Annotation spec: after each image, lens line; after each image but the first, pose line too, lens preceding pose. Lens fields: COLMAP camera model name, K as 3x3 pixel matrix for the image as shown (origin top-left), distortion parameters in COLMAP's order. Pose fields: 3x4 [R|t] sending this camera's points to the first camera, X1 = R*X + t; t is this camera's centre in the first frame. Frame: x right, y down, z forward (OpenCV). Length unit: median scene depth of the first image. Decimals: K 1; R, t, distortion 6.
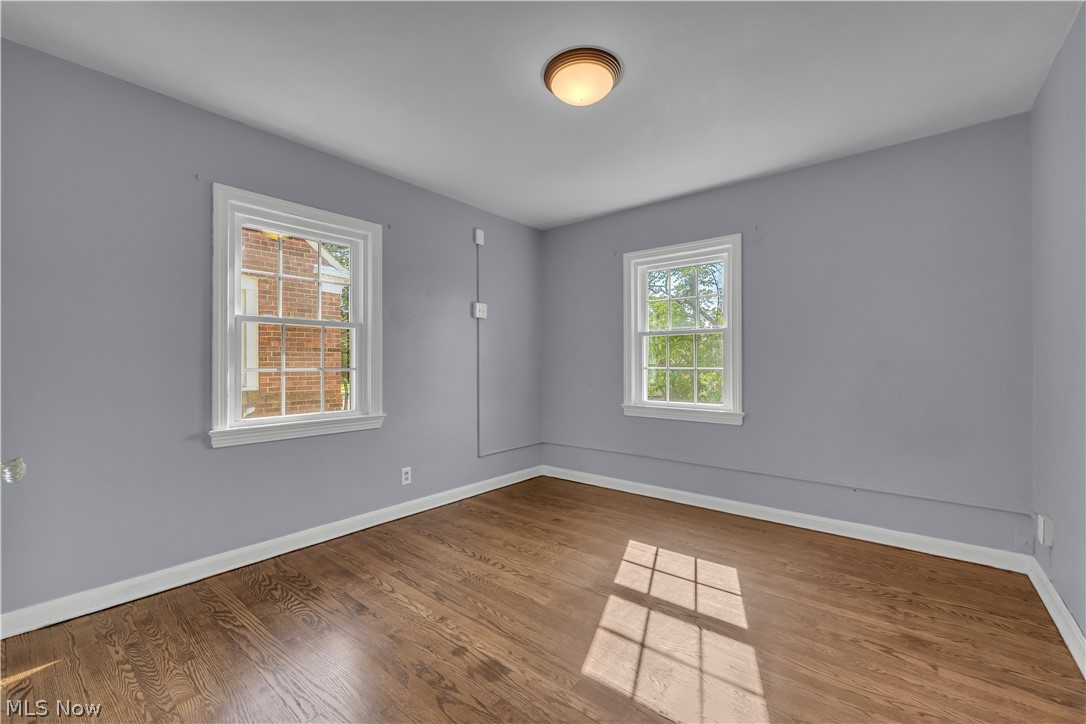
lens RADIAL K [[440.2, 0, 543.1], [0, 440.2, 363.1], [0, 0, 1]] dist [-0.002431, 0.000006]
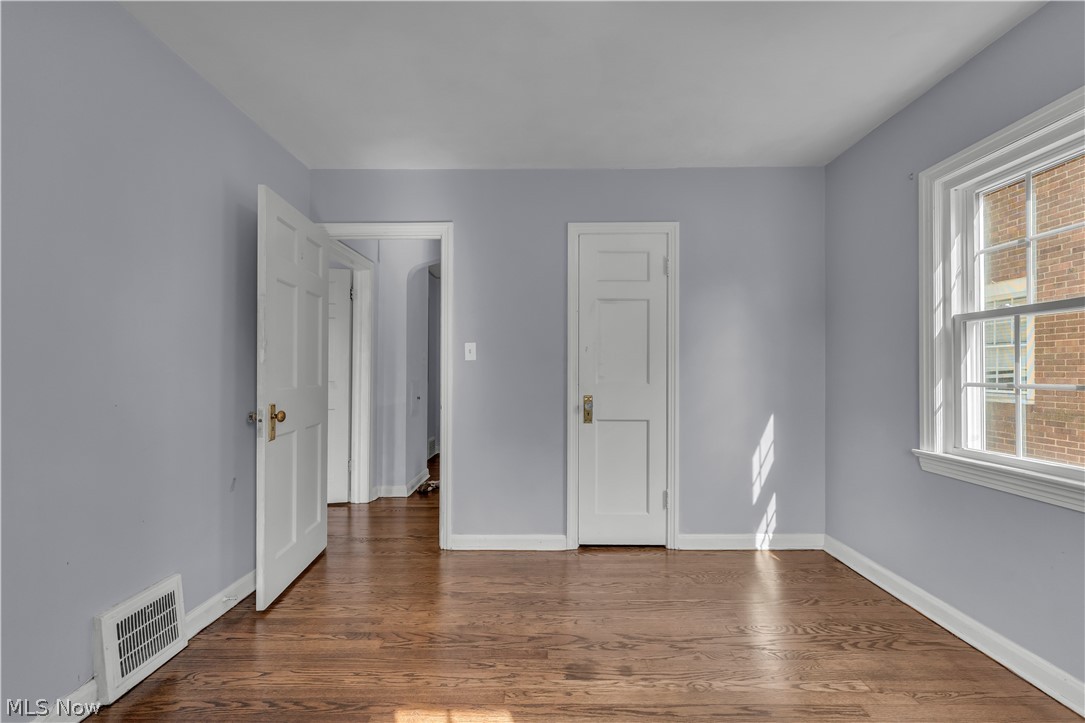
lens RADIAL K [[444.1, 0, 540.2], [0, 444.1, 364.2], [0, 0, 1]] dist [0.013371, -0.000190]
pose [[-0.772865, -0.005830, -0.634543, 0.558535], [0.001464, 0.999939, -0.010970, -0.018795], [0.634568, -0.009407, -0.772810, 1.551693]]
